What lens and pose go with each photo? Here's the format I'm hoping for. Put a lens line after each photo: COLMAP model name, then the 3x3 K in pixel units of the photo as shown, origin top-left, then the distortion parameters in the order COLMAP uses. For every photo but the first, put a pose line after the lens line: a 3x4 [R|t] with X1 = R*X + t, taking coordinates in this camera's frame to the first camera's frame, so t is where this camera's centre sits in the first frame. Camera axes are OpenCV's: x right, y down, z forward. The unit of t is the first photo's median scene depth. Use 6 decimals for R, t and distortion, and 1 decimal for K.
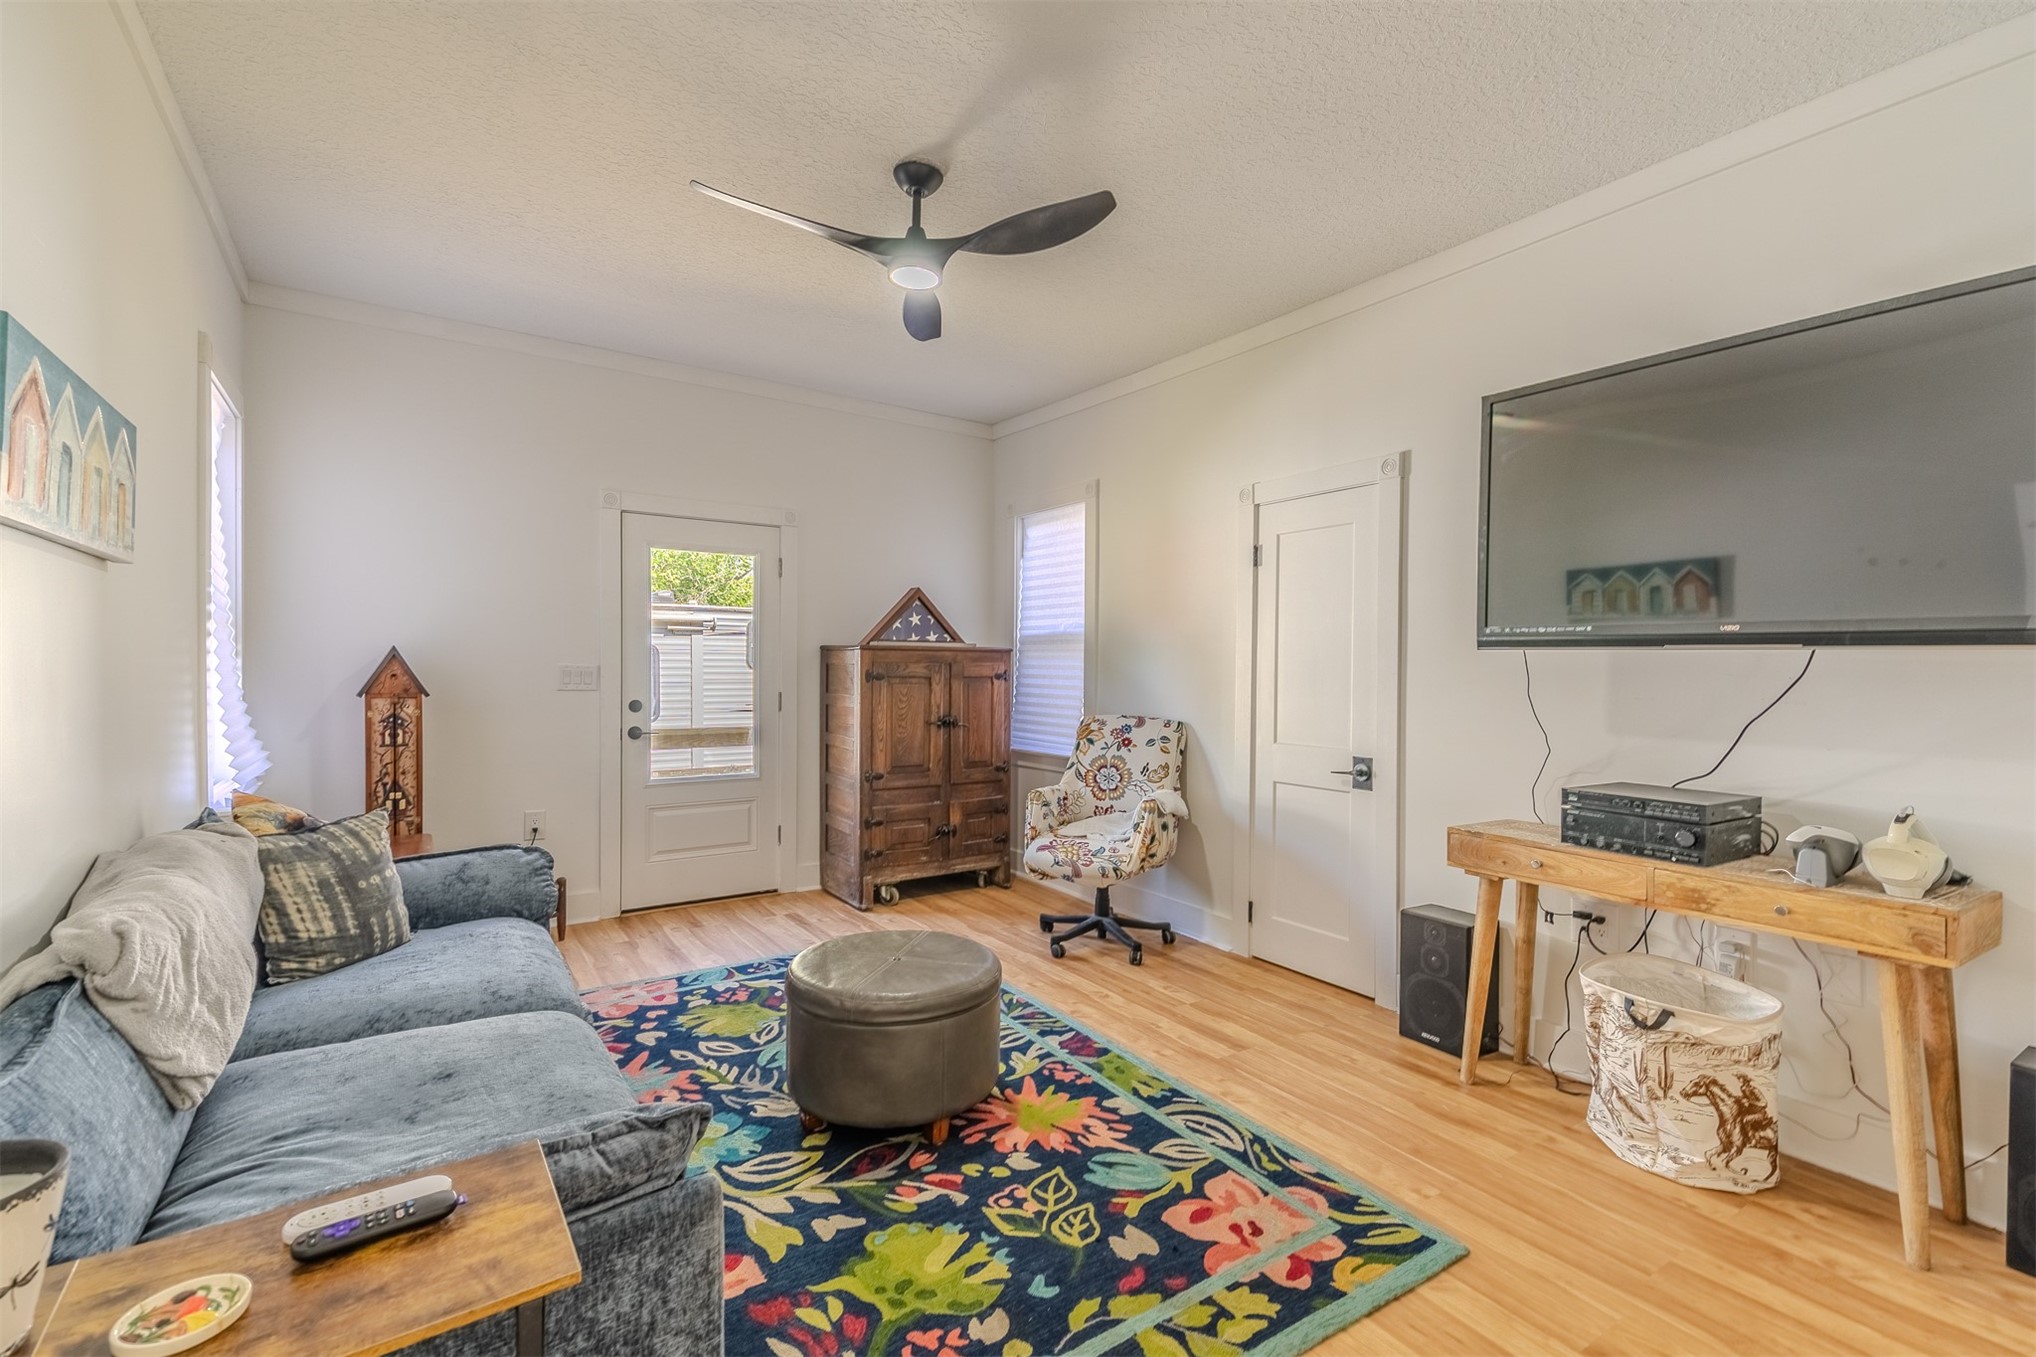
lens RADIAL K [[899.6, 0, 1031.5], [0, 899.6, 675.4], [0, 0, 1]] dist [0.028743, -0.000495]
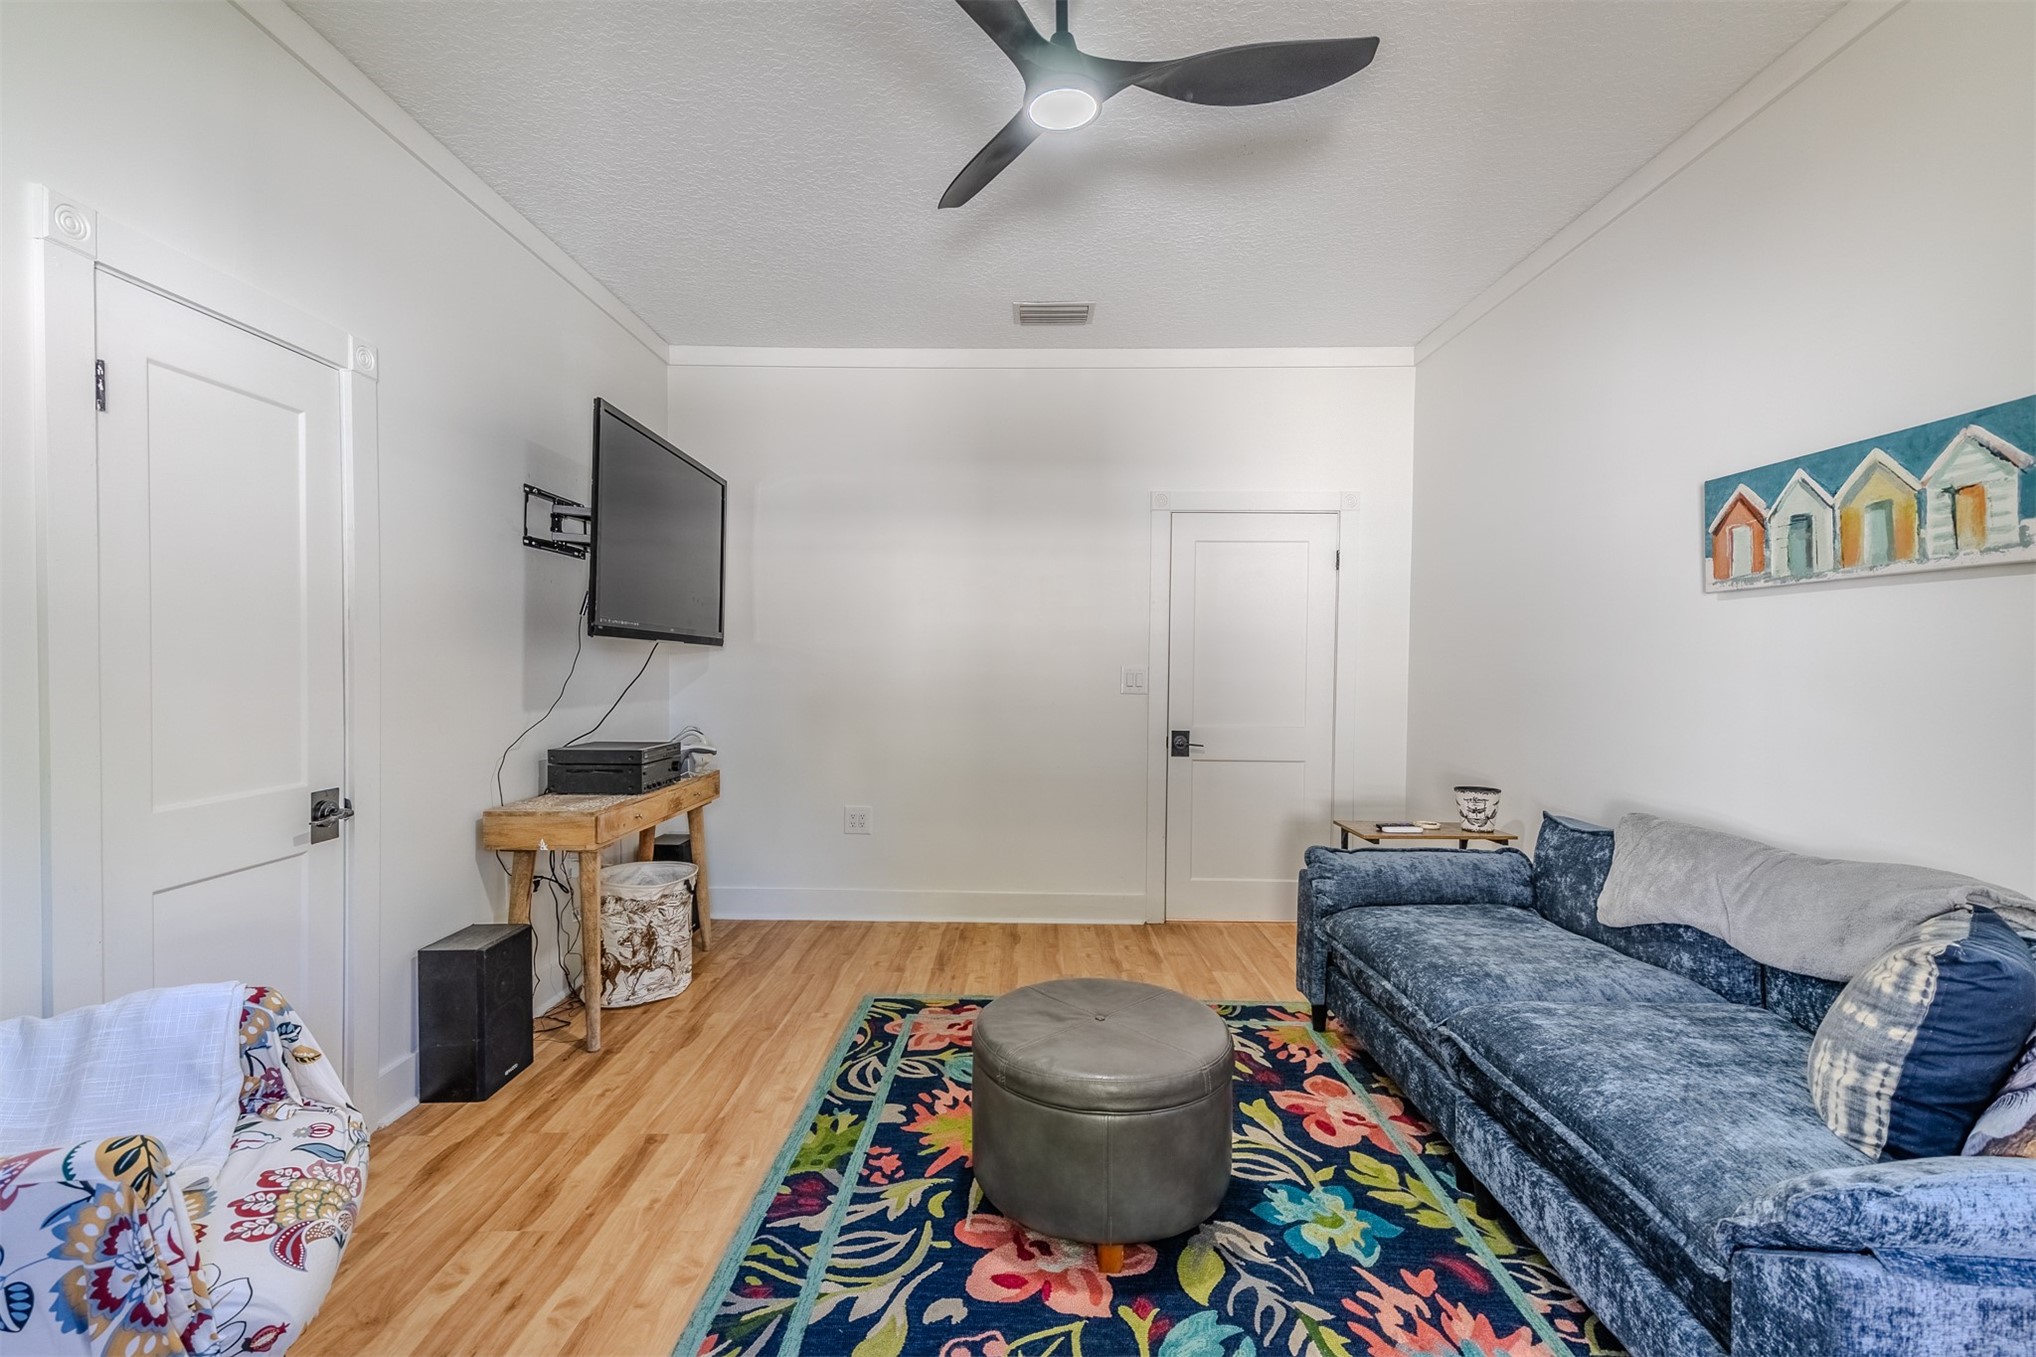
lens RADIAL K [[899.6, 0, 1025.0], [0, 899.6, 676.0], [0, 0, 1]] dist [0.028743, -0.000495]
pose [[-0.823211, -0.026497, 0.567116, -0.541235], [-0.012328, 0.999509, 0.028805, -0.017800], [-0.567601, 0.016721, -0.823134, 1.683035]]
